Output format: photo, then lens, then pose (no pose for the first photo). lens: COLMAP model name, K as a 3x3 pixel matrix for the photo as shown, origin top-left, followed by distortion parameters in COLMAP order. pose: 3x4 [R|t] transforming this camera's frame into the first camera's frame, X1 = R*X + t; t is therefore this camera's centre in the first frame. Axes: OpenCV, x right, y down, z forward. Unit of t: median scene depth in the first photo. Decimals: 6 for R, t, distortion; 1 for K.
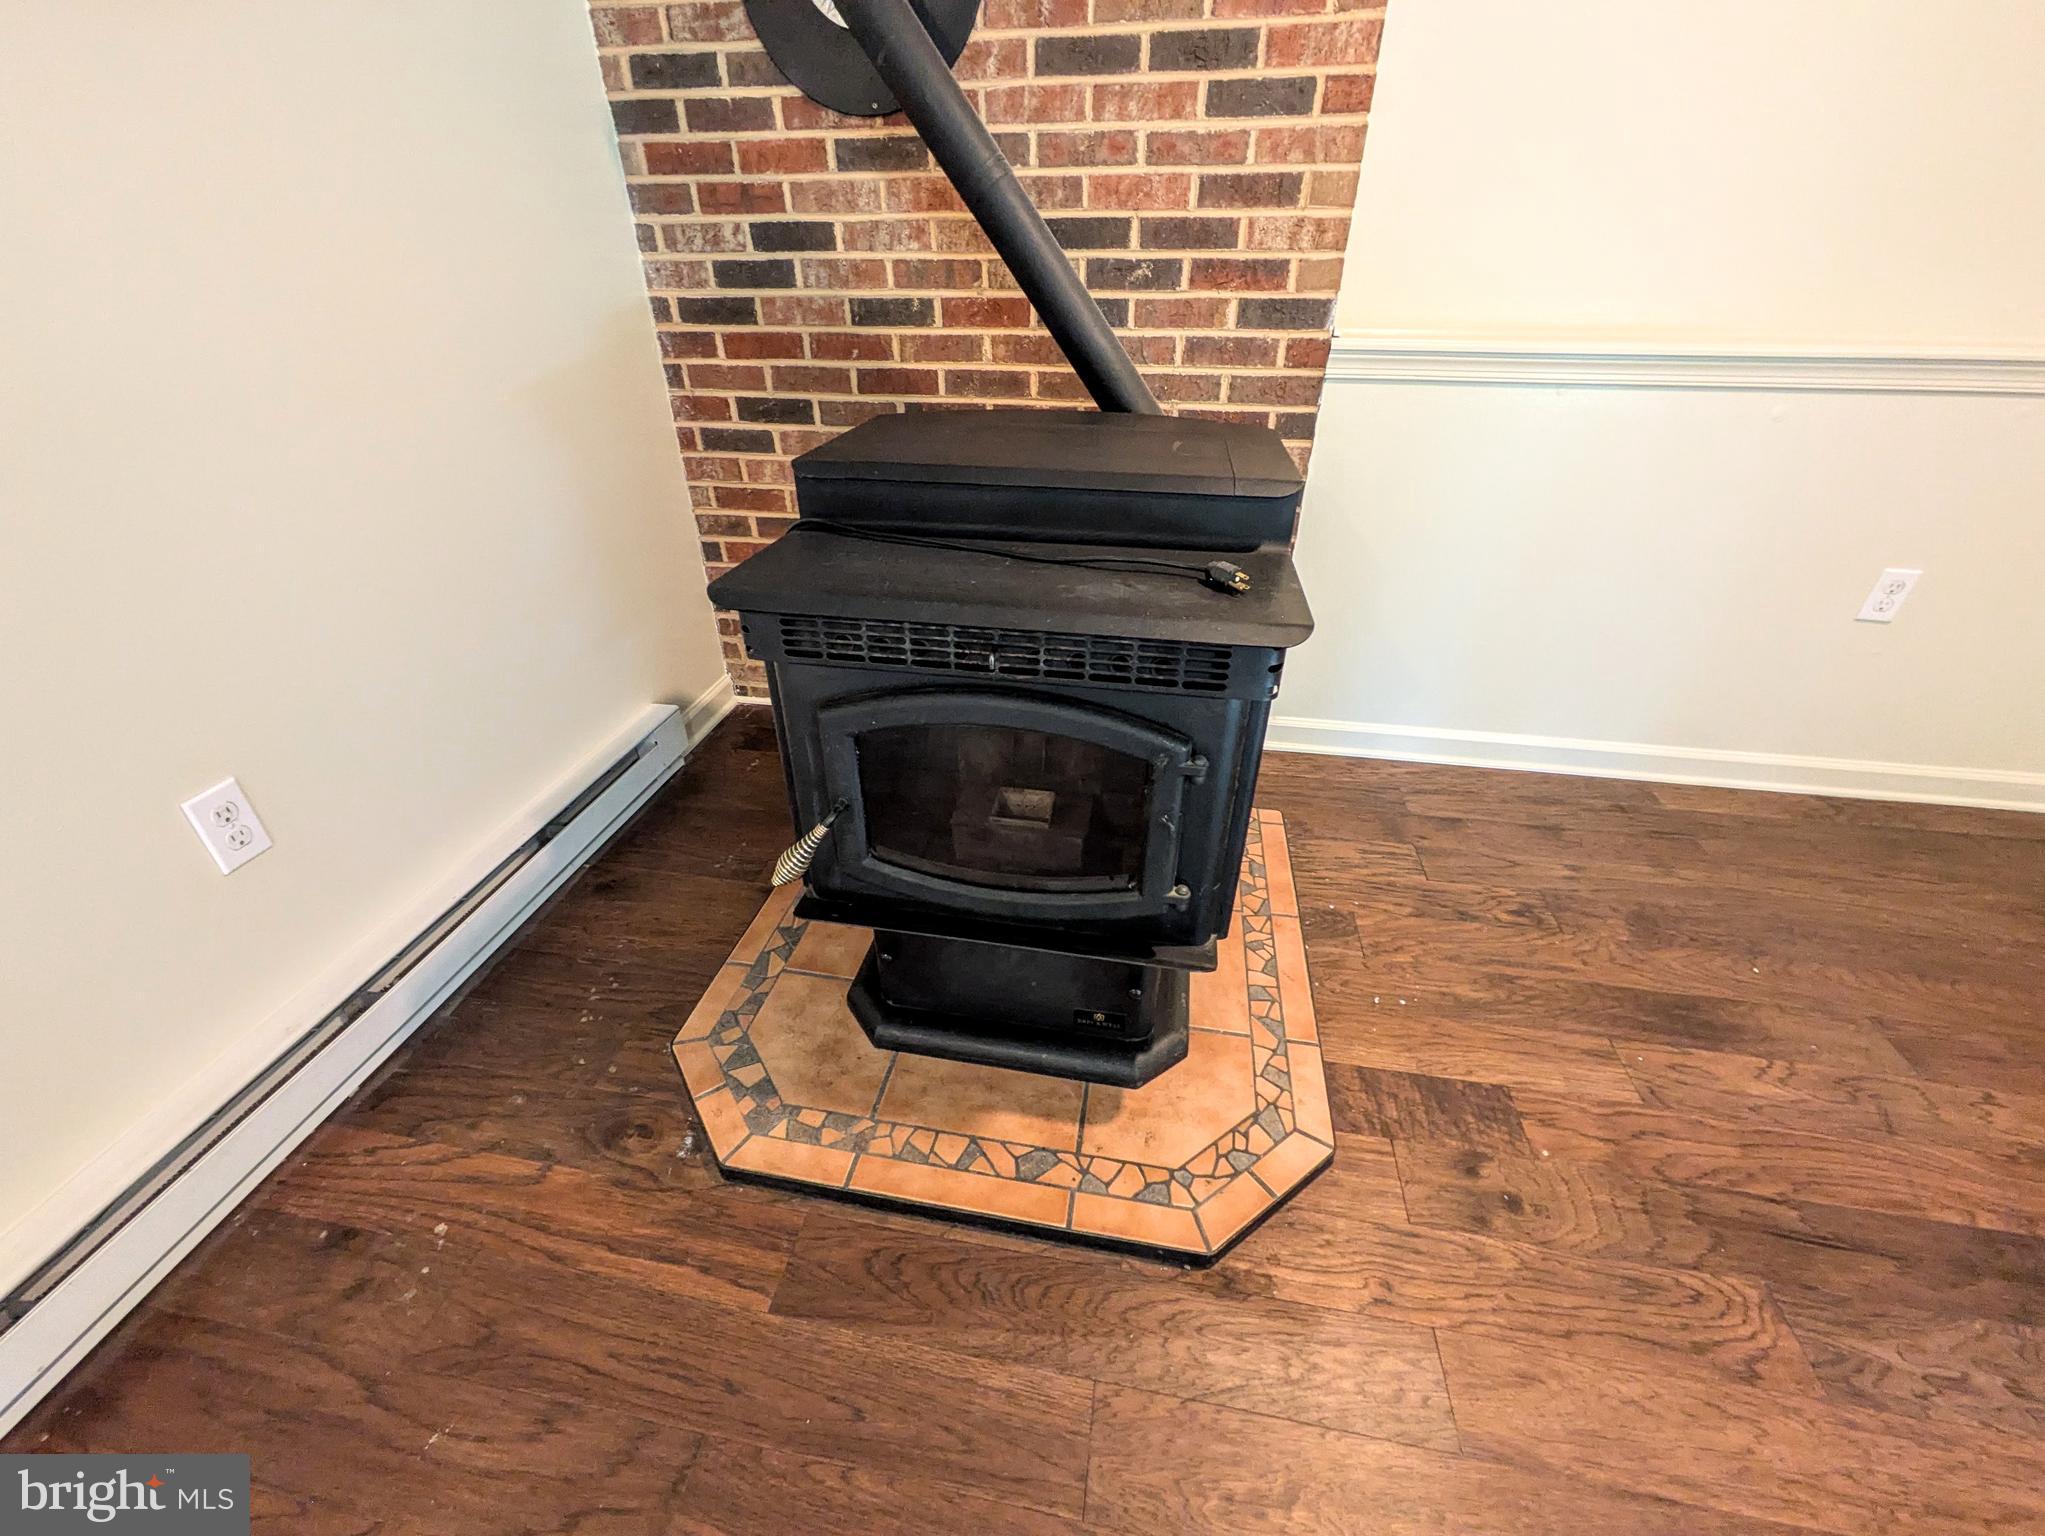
lens RADIAL K [[812.4, 0, 1019.6], [0, 812.4, 765.0], [0, 0, 1]] dist [0.000978, 0.000255]
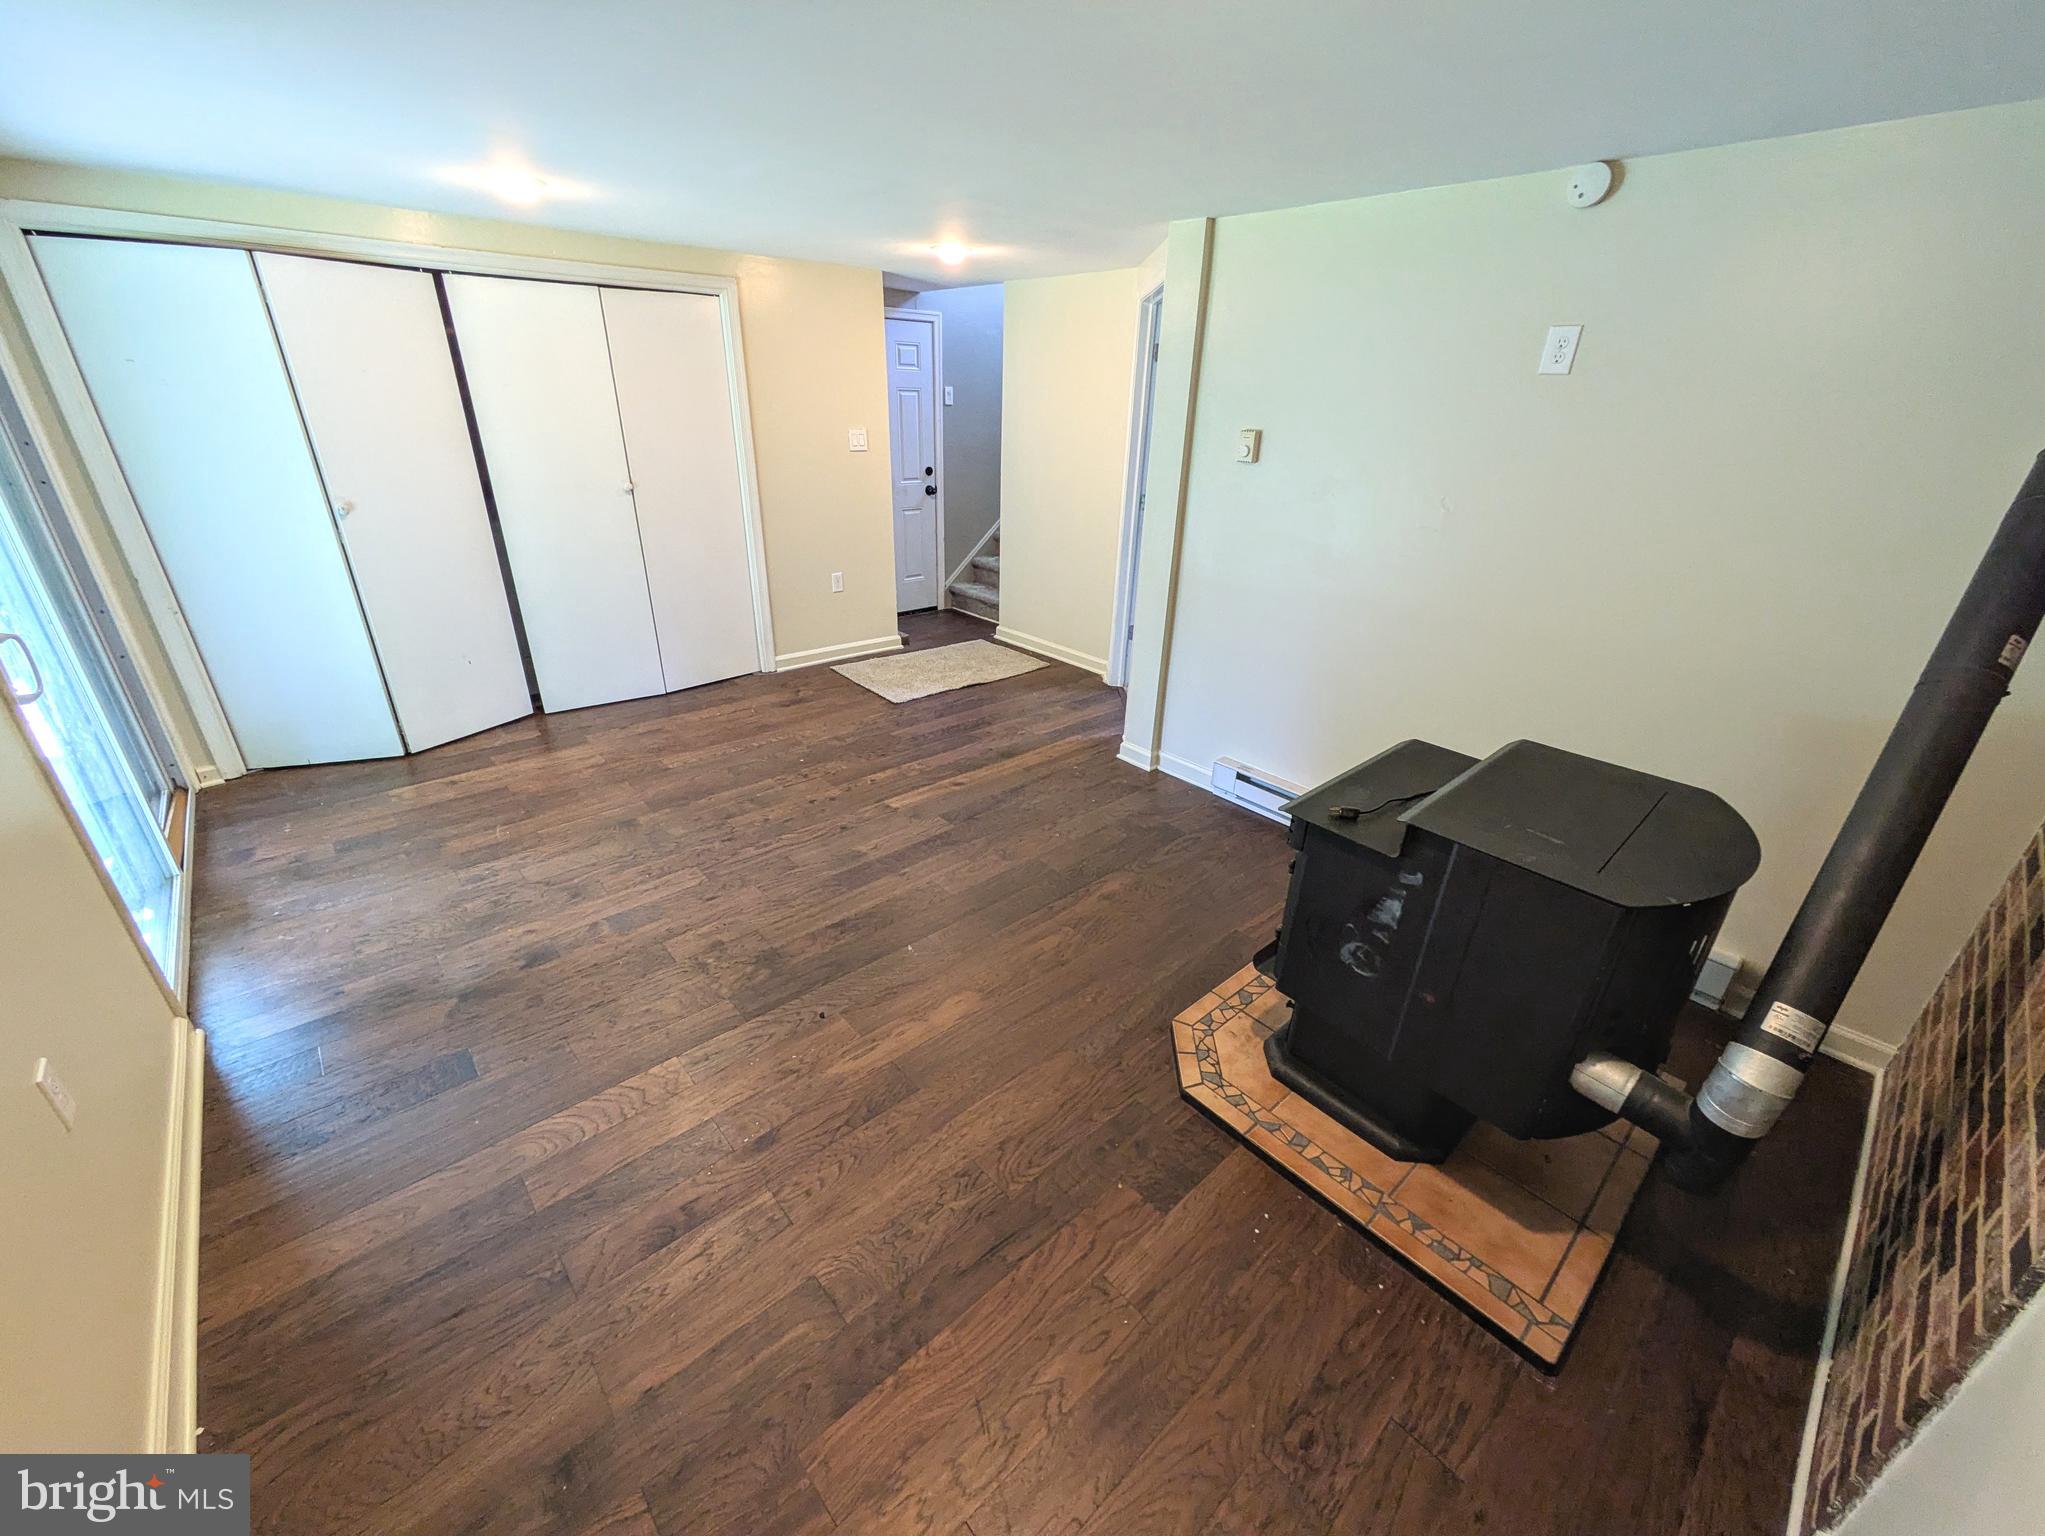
lens RADIAL K [[812.4, 0, 1022.4], [0, 812.4, 764.9], [0, 0, 1]] dist [0.000978, 0.000255]
pose [[-0.615926, 0.317767, -0.720874, 1.707768], [-0.436358, 0.624245, 0.648004, -0.995822], [0.655917, 0.713682, -0.245829, 0.719867]]
